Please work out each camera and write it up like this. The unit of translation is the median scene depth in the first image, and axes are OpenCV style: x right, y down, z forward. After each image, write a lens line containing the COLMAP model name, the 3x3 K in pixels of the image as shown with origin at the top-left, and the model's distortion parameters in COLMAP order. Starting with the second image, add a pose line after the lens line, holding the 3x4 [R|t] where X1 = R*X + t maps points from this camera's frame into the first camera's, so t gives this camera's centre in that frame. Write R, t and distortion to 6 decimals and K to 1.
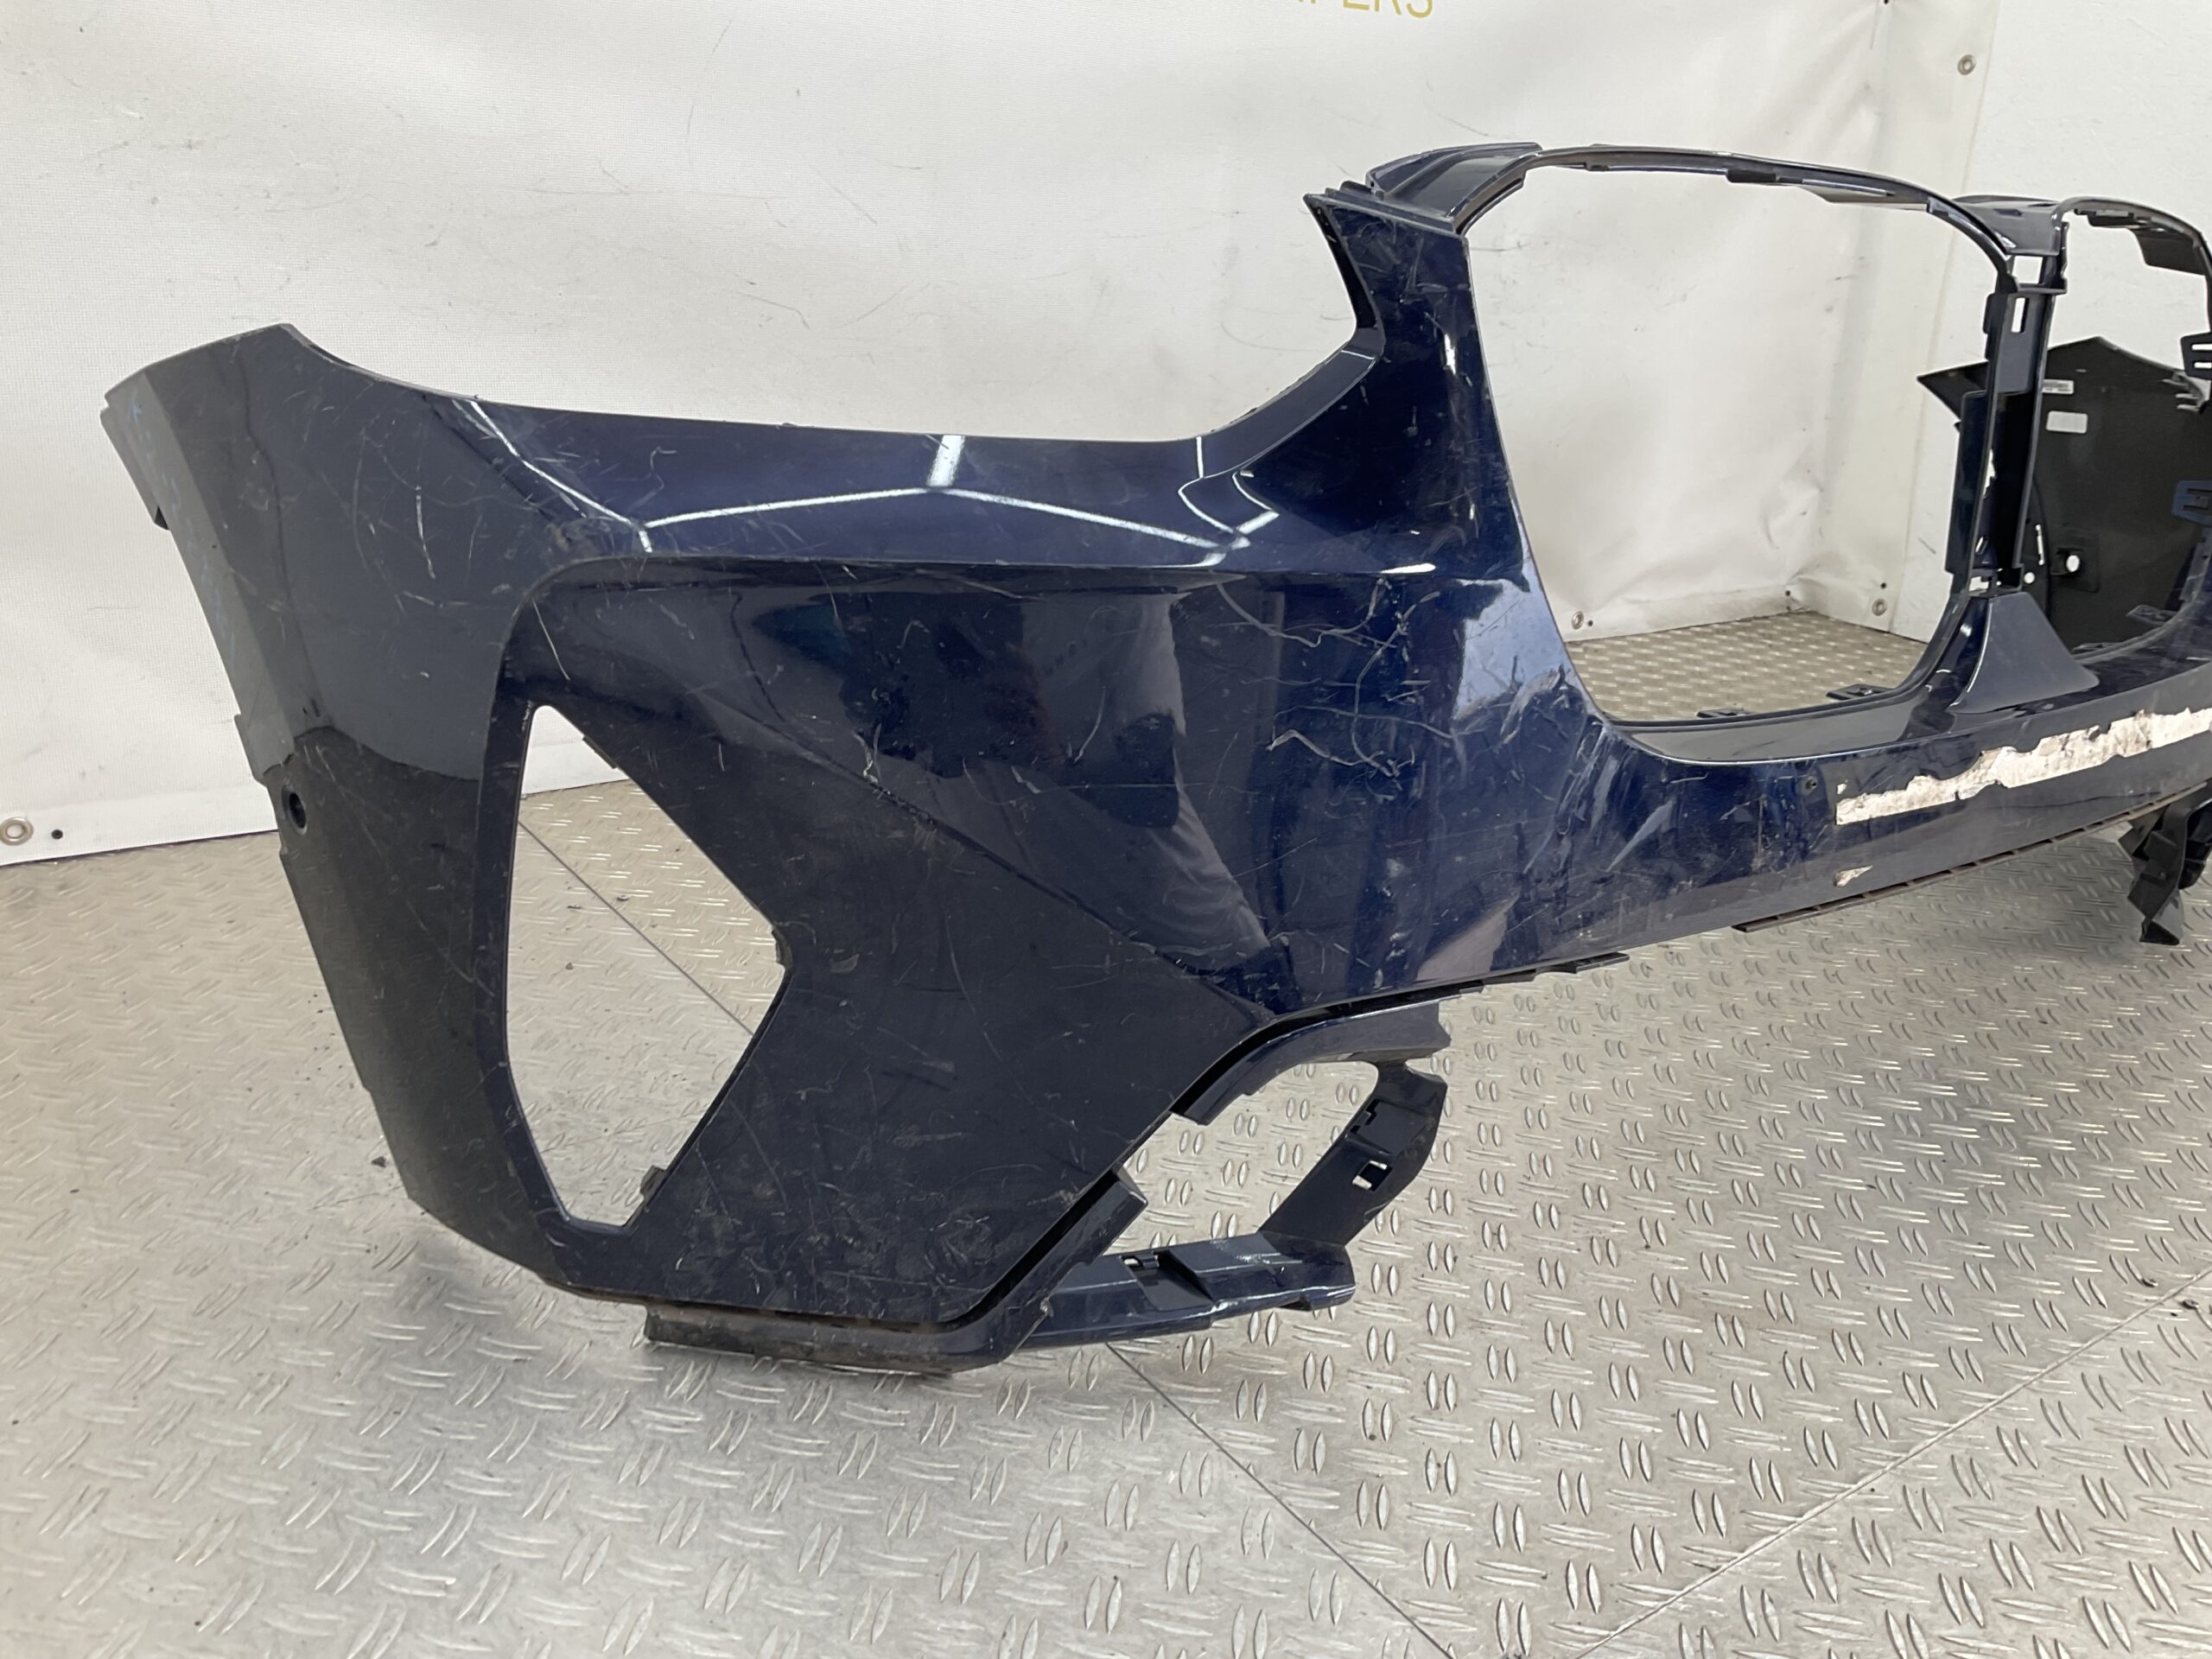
lens RADIAL K [[1815.7, 0, 1074.6], [0, 1815.7, 830.6], [0, 0, 1]] dist [0.045151, -0.079154]
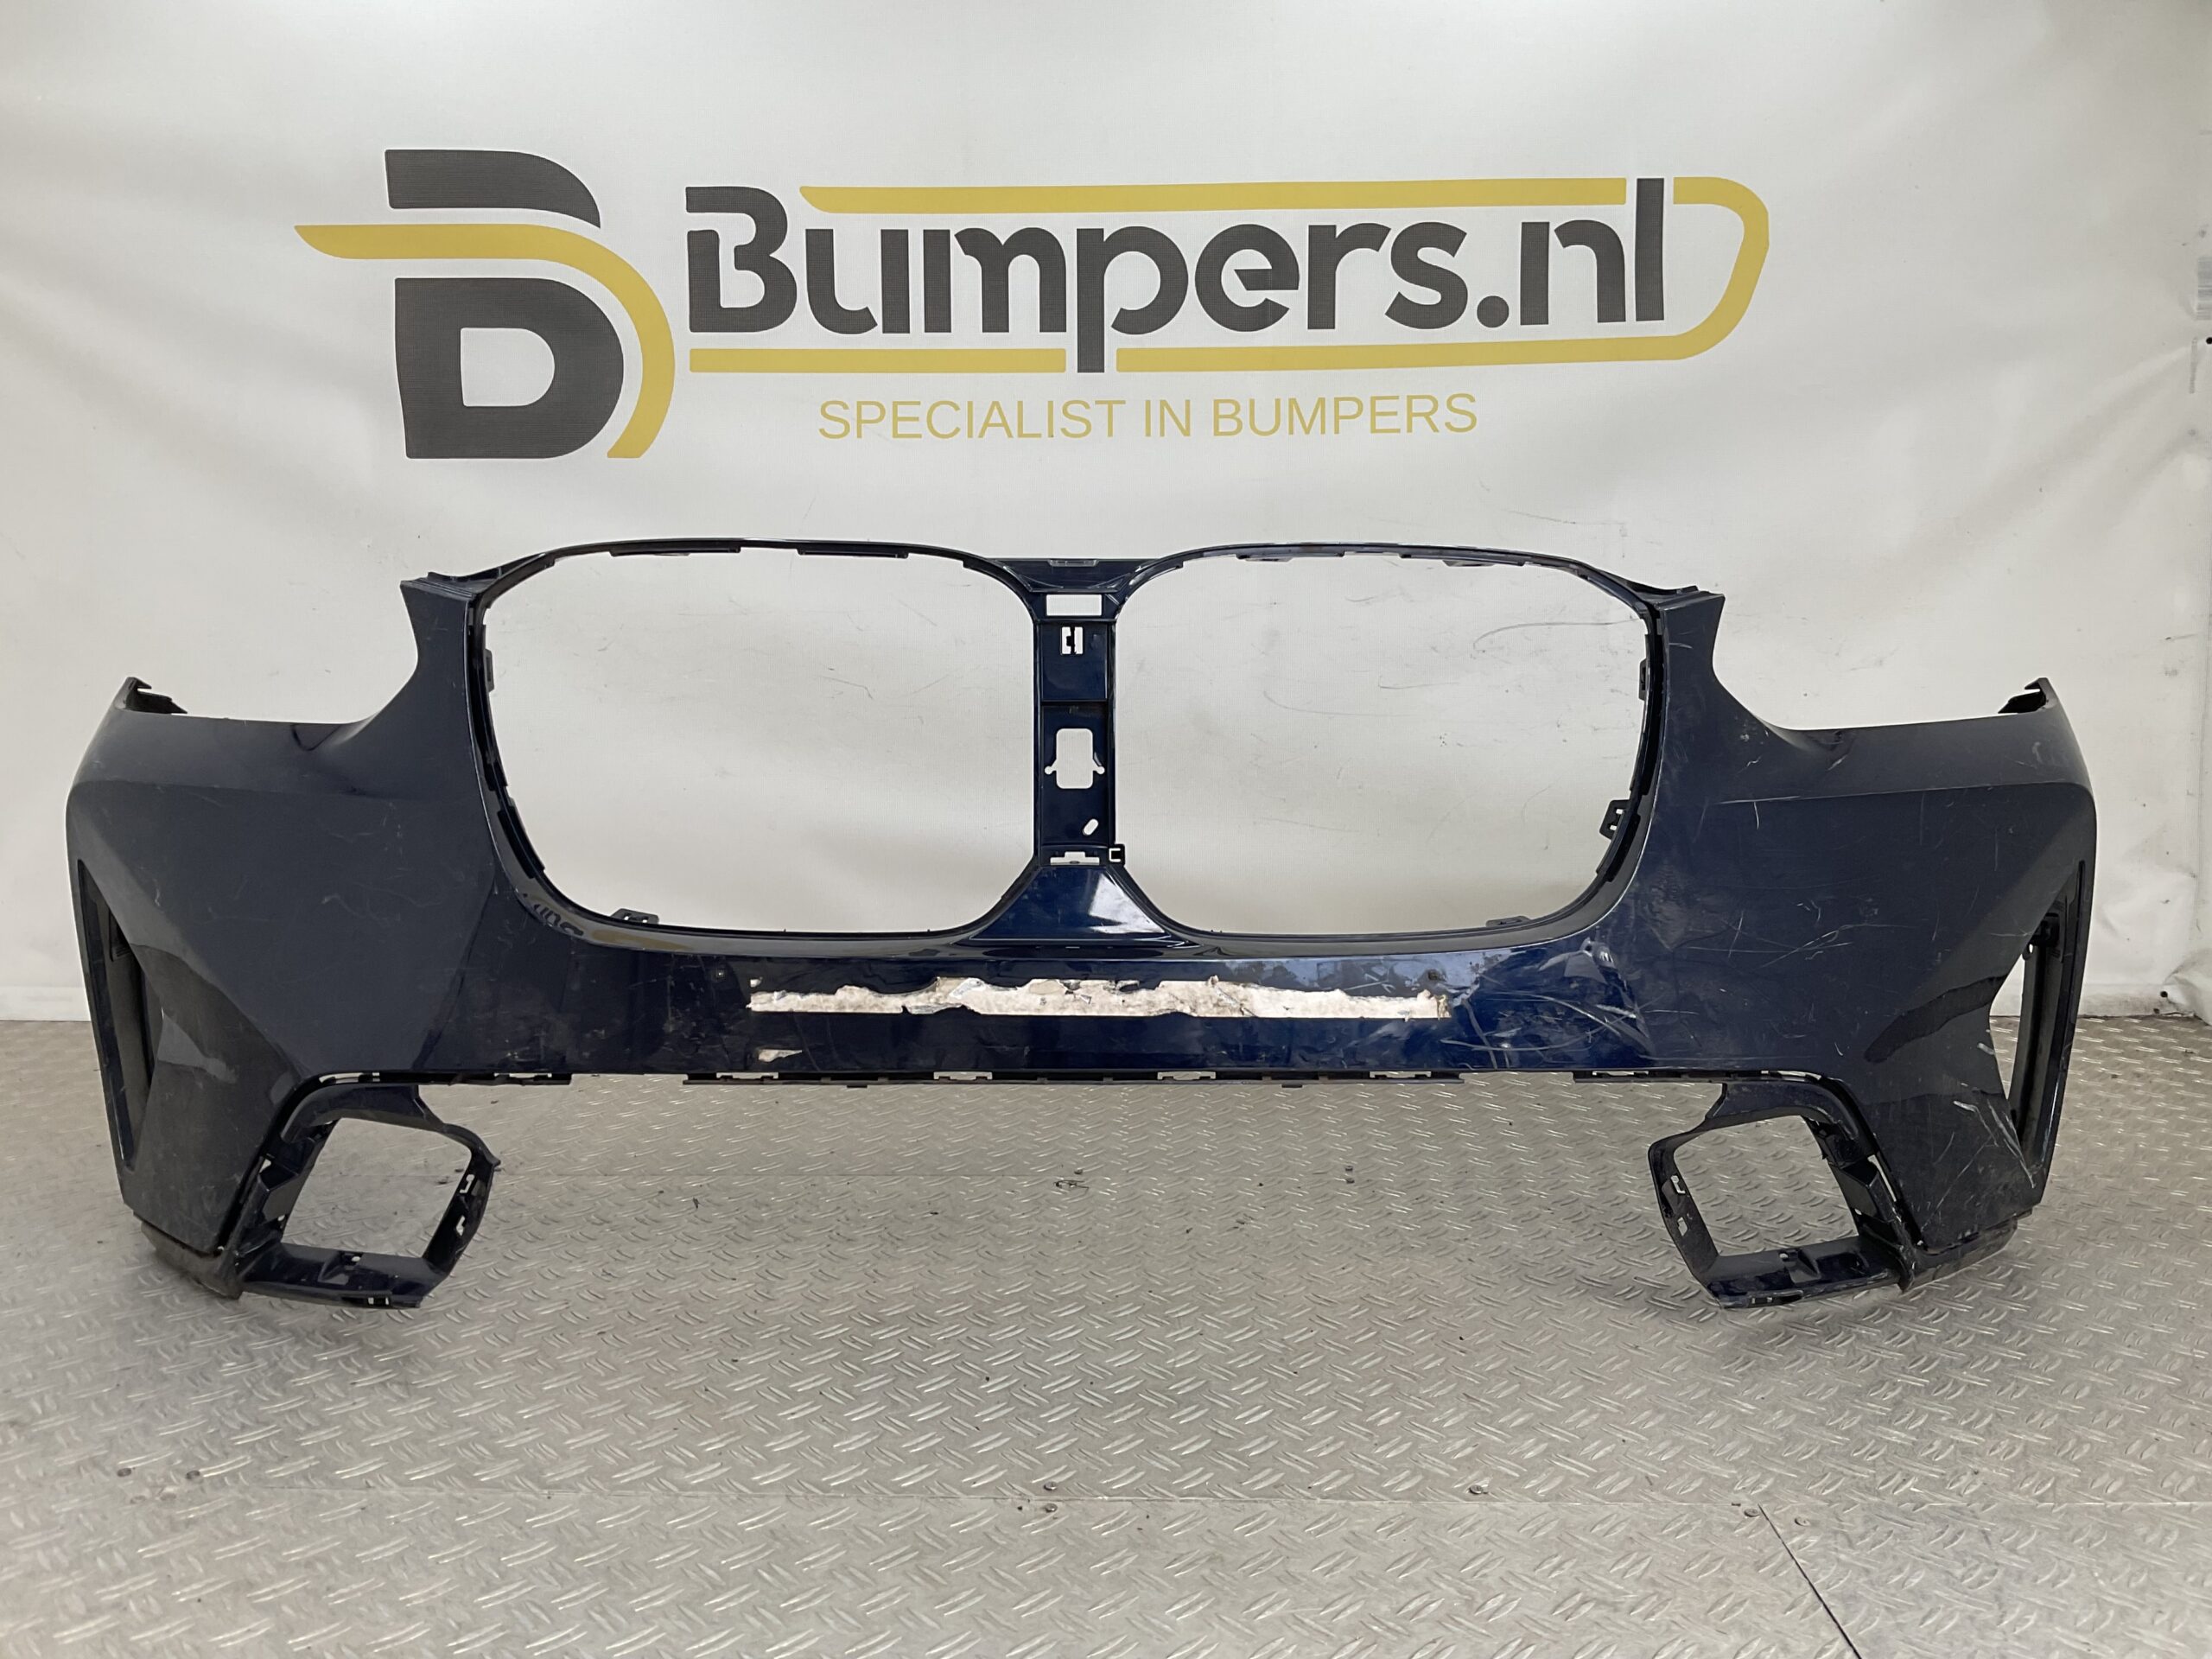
lens RADIAL K [[1815.7, 0, 1108.1], [0, 1815.7, 819.0], [0, 0, 1]] dist [0.045151, -0.079154]
pose [[0.806338, 0.013908, -0.591292, 0.868466], [-0.152235, 0.970921, -0.184764, 0.040768], [0.571528, 0.238997, 0.785007, 0.051894]]
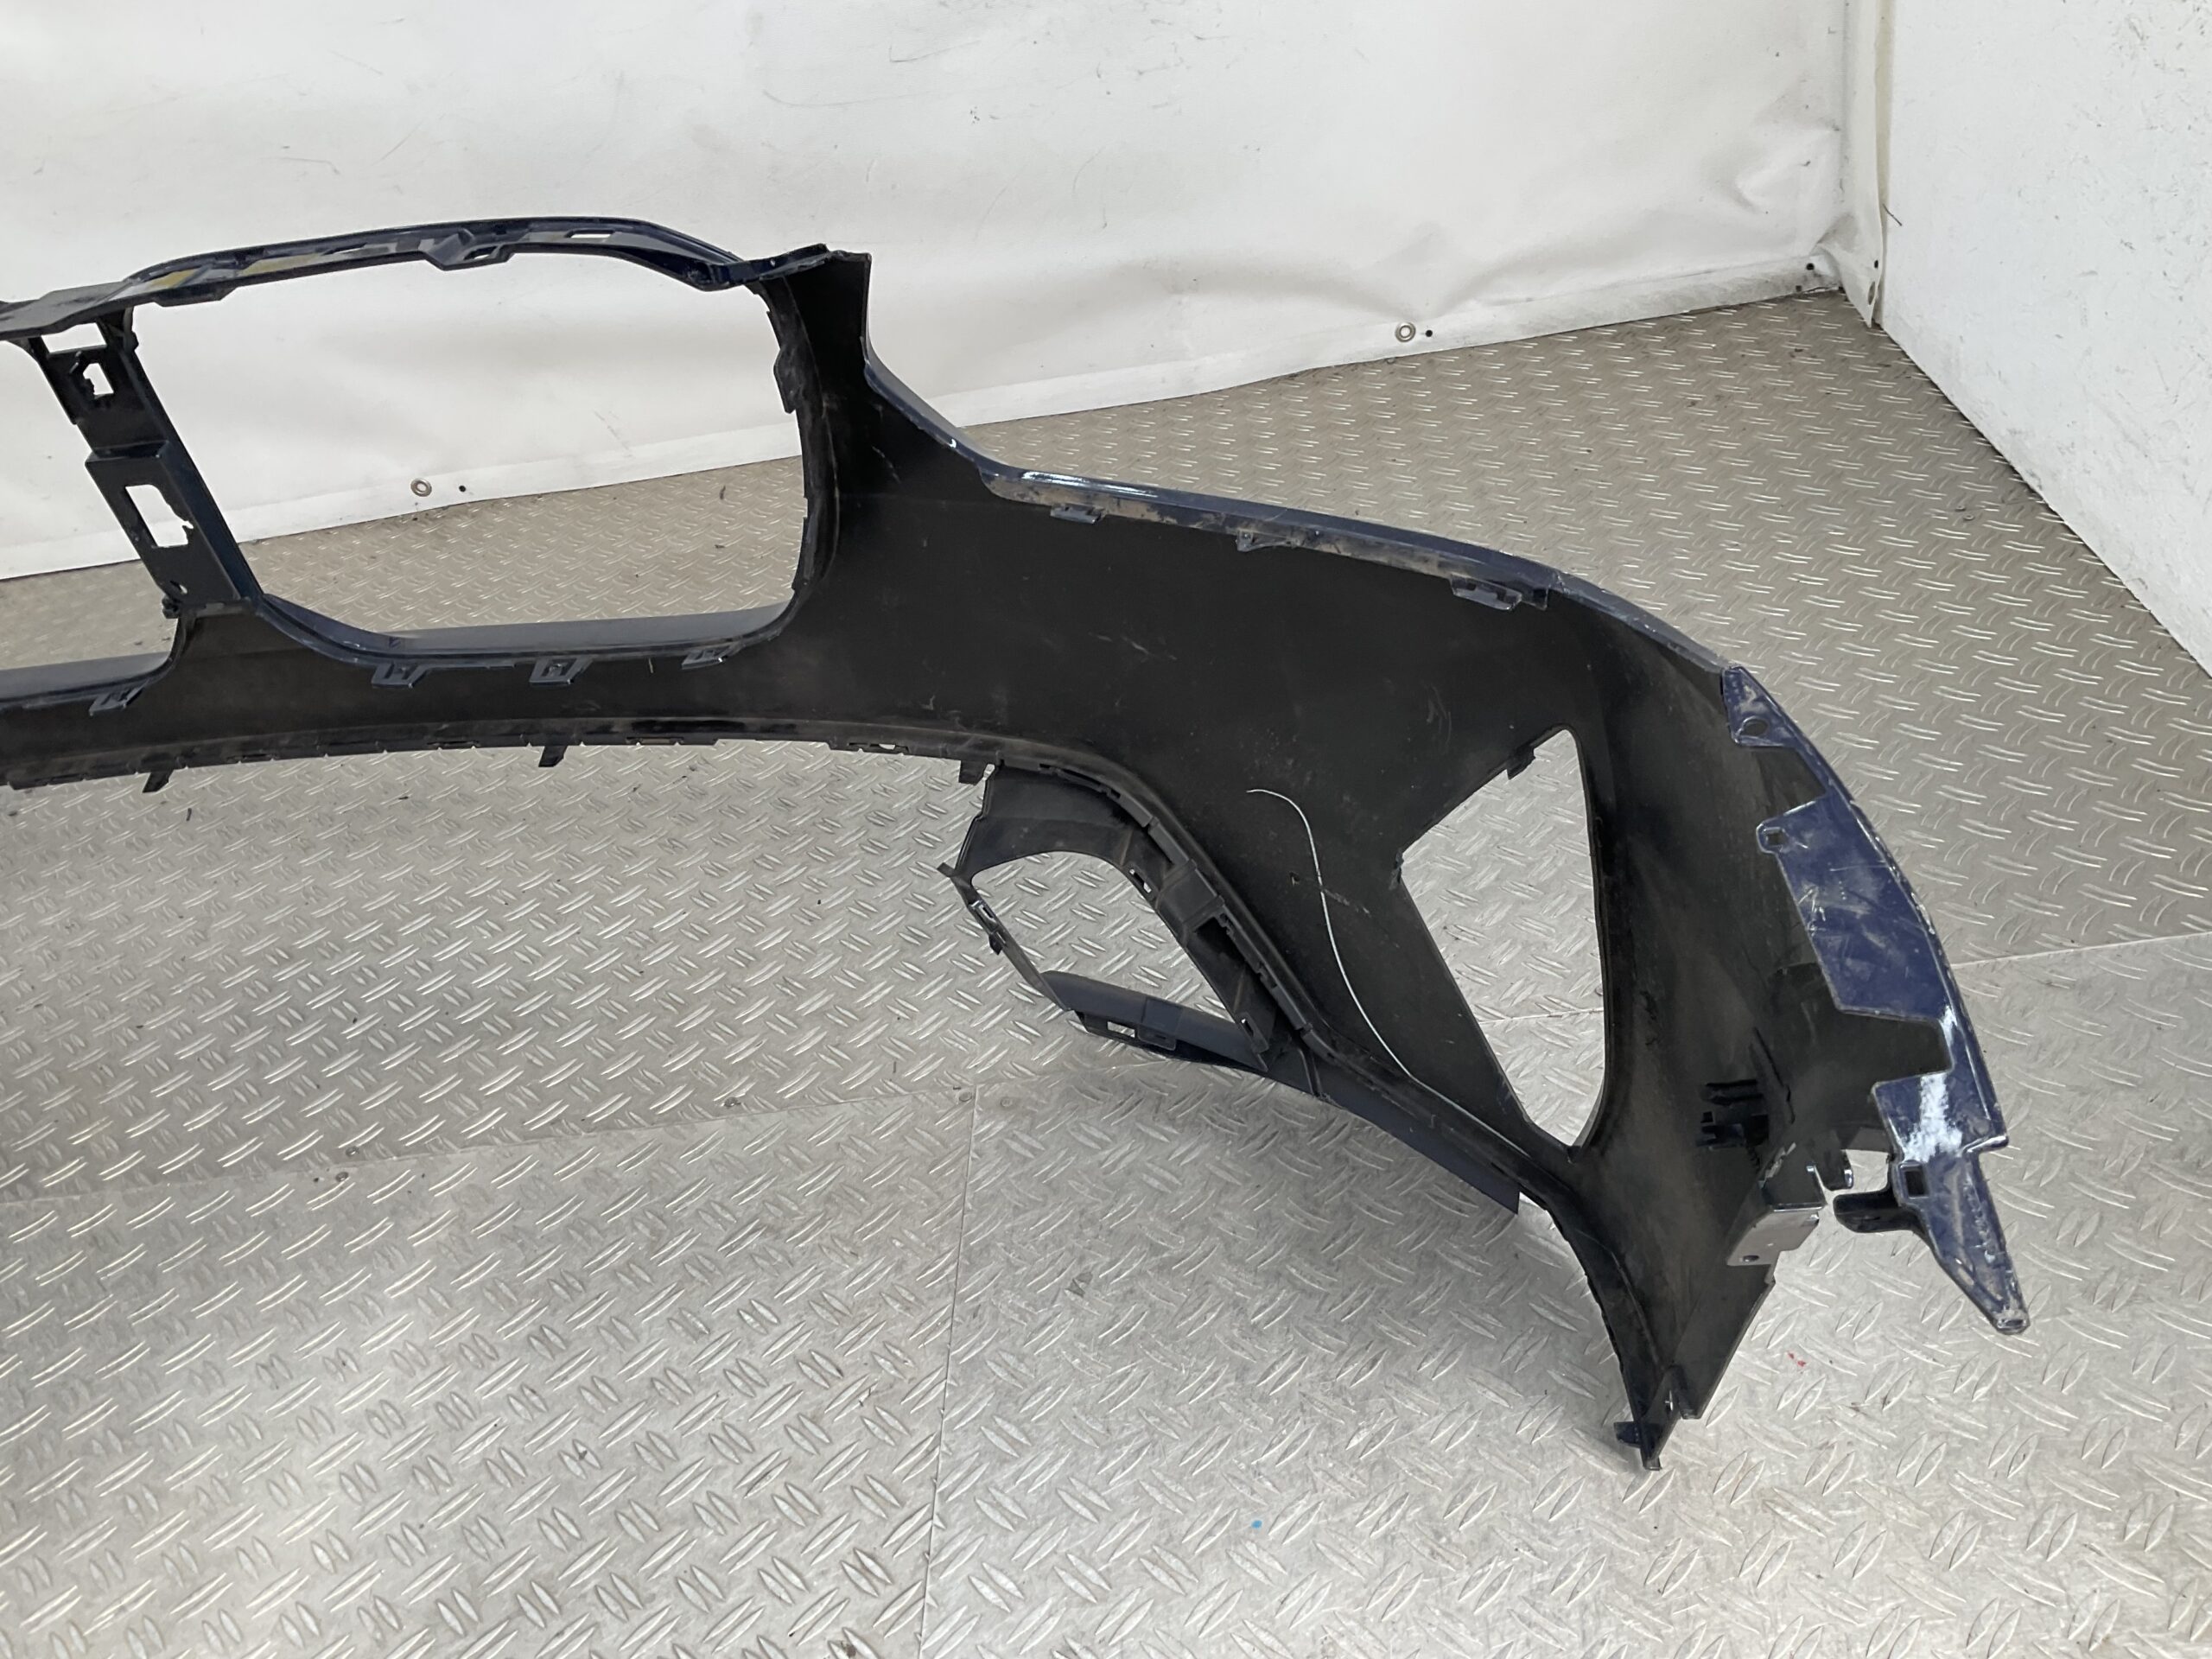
lens RADIAL K [[1815.7, 0, 1092.1], [0, 1815.7, 830.5], [0, 0, 1]] dist [0.045151, -0.079154]
pose [[0.782593, 0.164902, -0.600296, 1.151070], [0.003879, 0.962968, 0.269587, -0.192464], [0.622521, -0.213305, 0.752973, 0.307245]]
